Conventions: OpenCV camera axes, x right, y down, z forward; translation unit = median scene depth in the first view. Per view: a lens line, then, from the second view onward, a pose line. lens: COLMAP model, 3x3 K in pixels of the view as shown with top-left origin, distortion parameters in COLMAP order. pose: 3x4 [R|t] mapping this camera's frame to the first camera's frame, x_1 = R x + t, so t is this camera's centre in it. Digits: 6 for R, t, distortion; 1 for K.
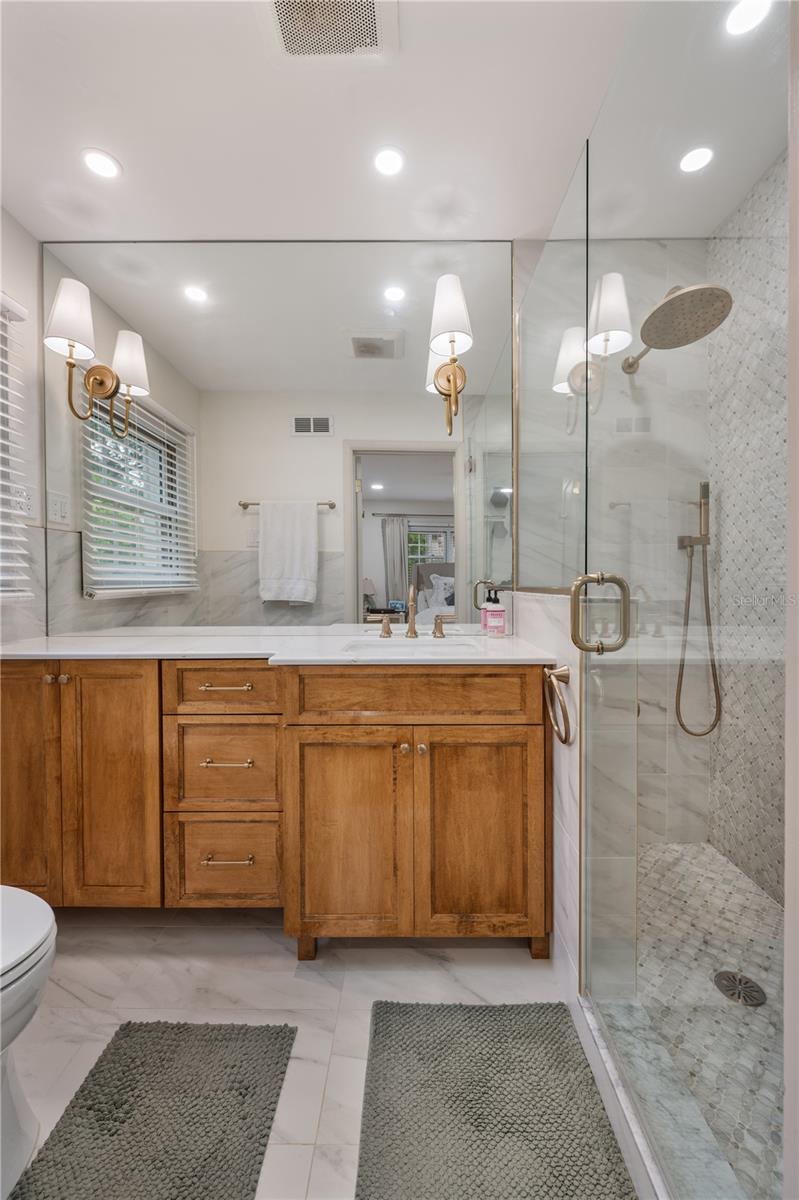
lens RADIAL K [[488.9, 0, 405.3], [0, 488.9, 586.0], [0, 0, 1]] dist [0.000049, 0.000184]
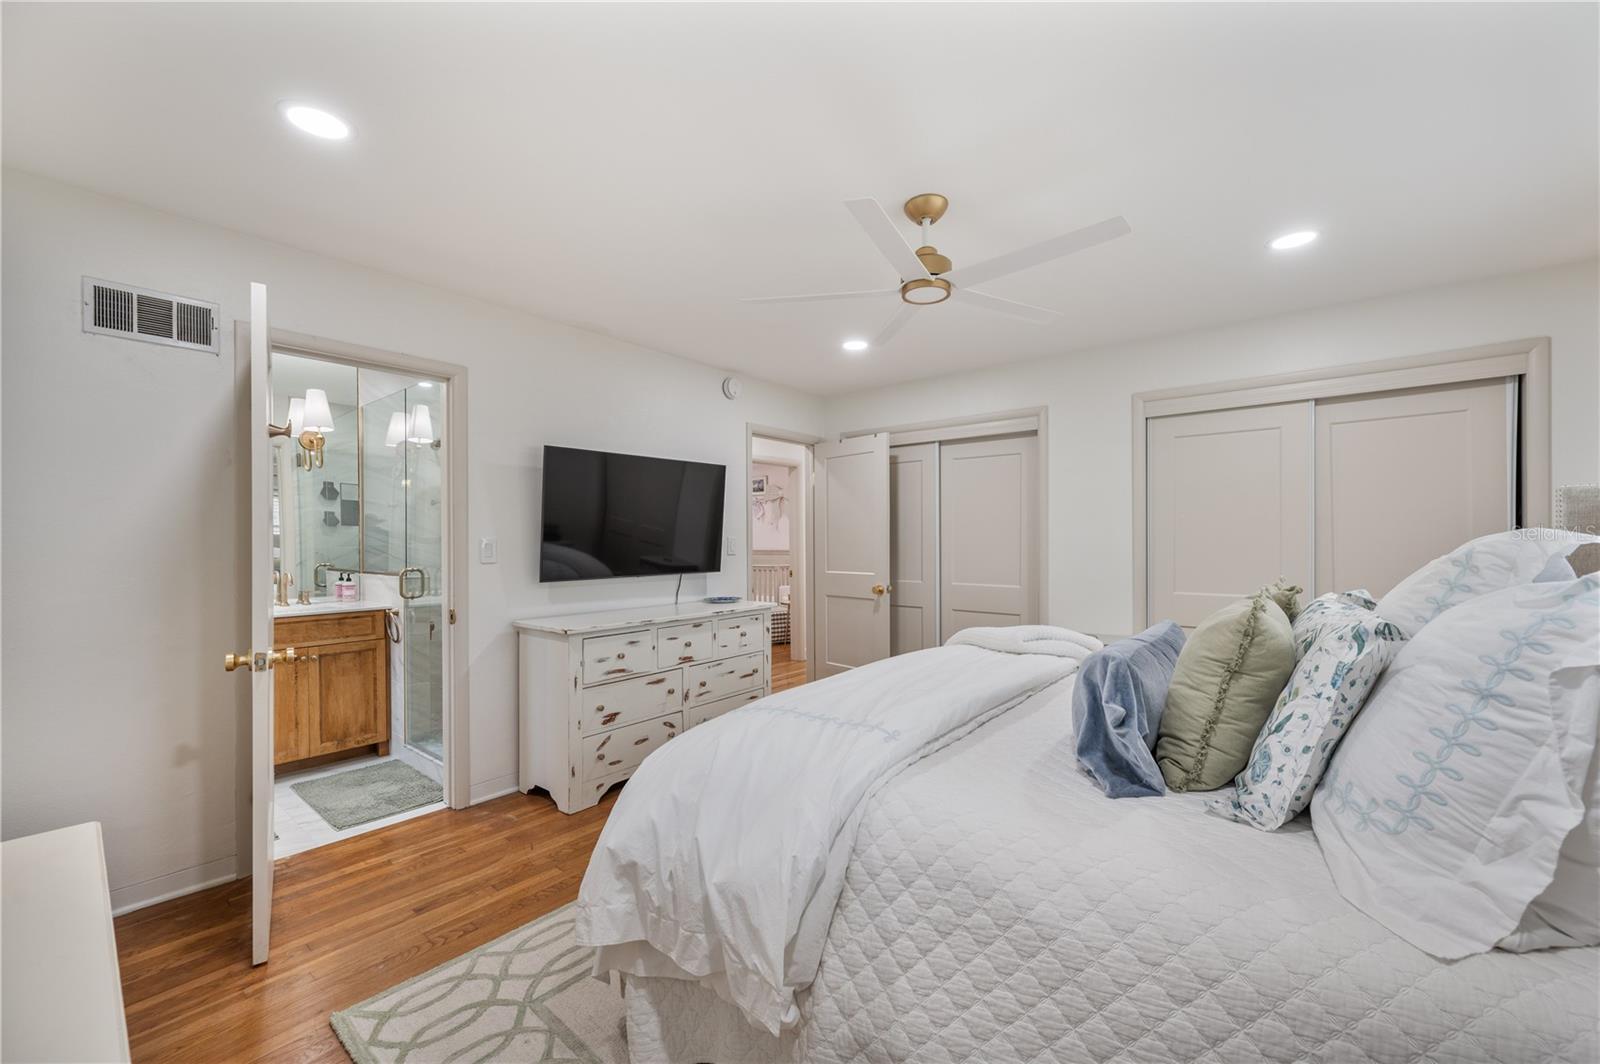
lens RADIAL K [[637.0, 0, 807.2], [0, 637.0, 542.0], [0, 0, 1]] dist [-0.000141, -0.000422]
pose [[0.621279, -0.006262, 0.783565, -0.723558], [0.011230, 0.999937, -0.000913, -0.105883], [-0.783509, 0.009367, 0.621310, -2.100331]]
